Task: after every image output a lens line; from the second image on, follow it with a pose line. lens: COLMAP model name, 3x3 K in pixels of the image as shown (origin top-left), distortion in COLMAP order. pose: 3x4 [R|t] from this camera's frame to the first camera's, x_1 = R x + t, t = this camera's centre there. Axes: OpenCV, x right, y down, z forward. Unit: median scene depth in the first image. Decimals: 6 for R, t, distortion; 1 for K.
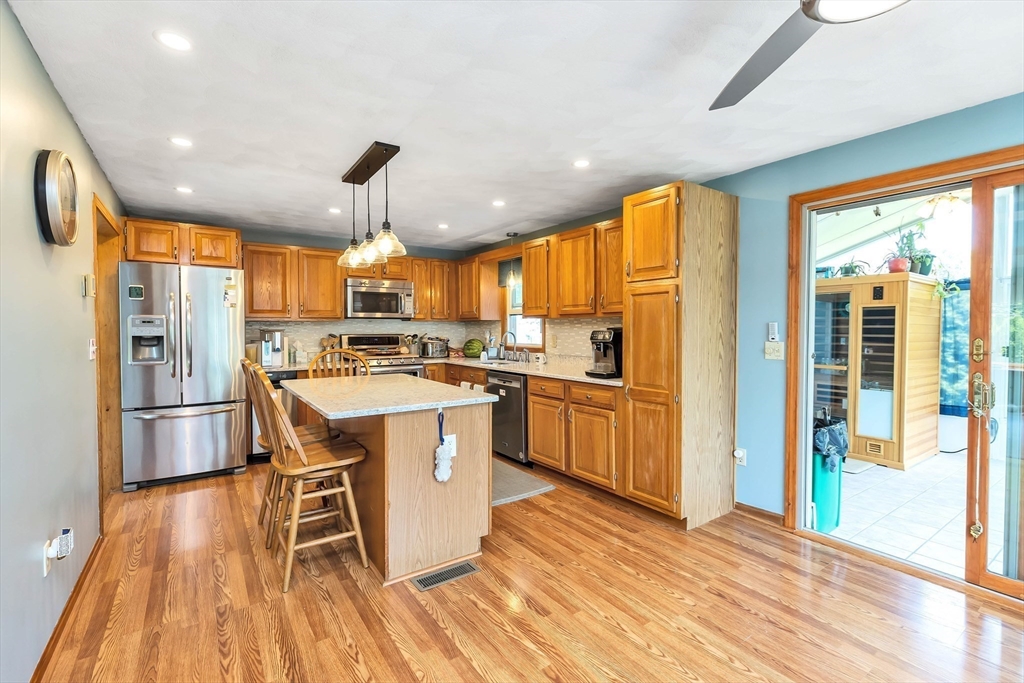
lens RADIAL K [[461.4, 0, 514.6], [0, 461.4, 337.2], [0, 0, 1]] dist [-0.000162, -0.000184]
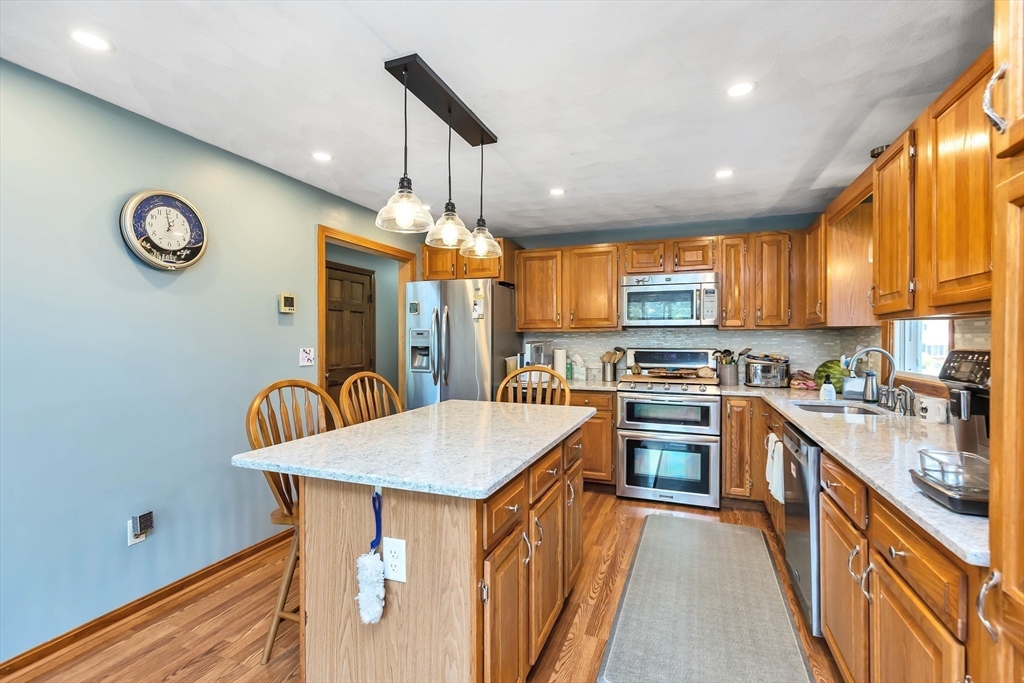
lens RADIAL K [[467.6, 0, 512.0], [0, 467.6, 341.5], [0, 0, 1]] dist [0.002009, 0.000413]
pose [[0.558488, 0.005374, -0.829496, 0.262400], [-0.020892, 0.999753, -0.007590, -0.009952], [0.829250, 0.021569, 0.558462, 0.549963]]
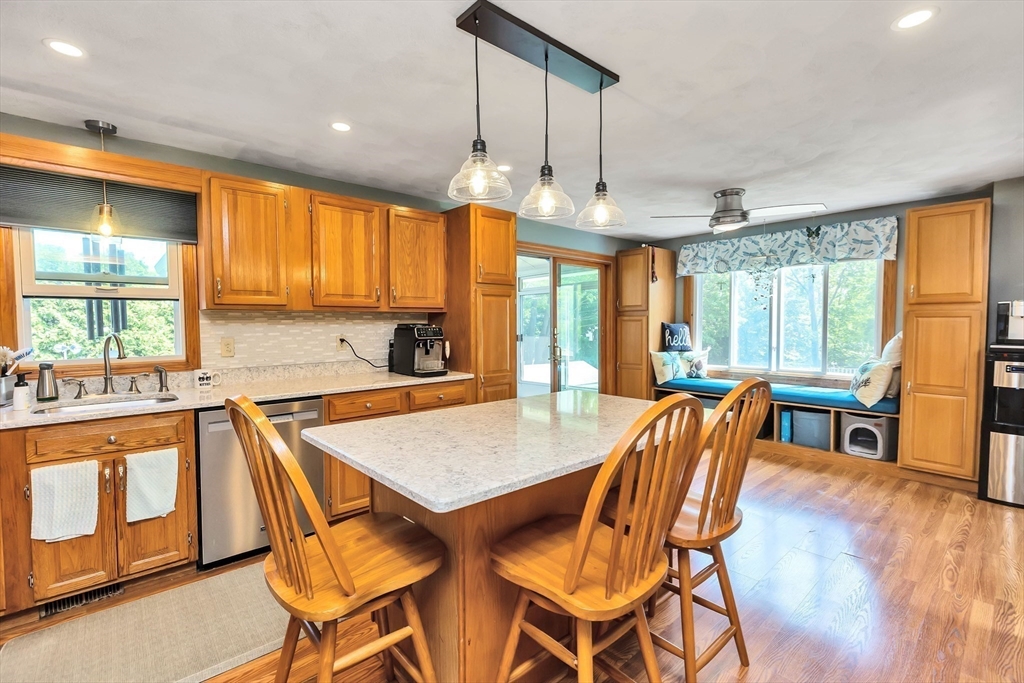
lens RADIAL K [[461.4, 0, 514.6], [0, 461.4, 337.2], [0, 0, 1]] dist [-0.000162, -0.000184]
pose [[-0.115140, -0.033149, 0.992796, -0.618956], [0.026132, 0.998996, 0.036387, -0.018301], [-0.993006, 0.030133, -0.114158, 0.745558]]
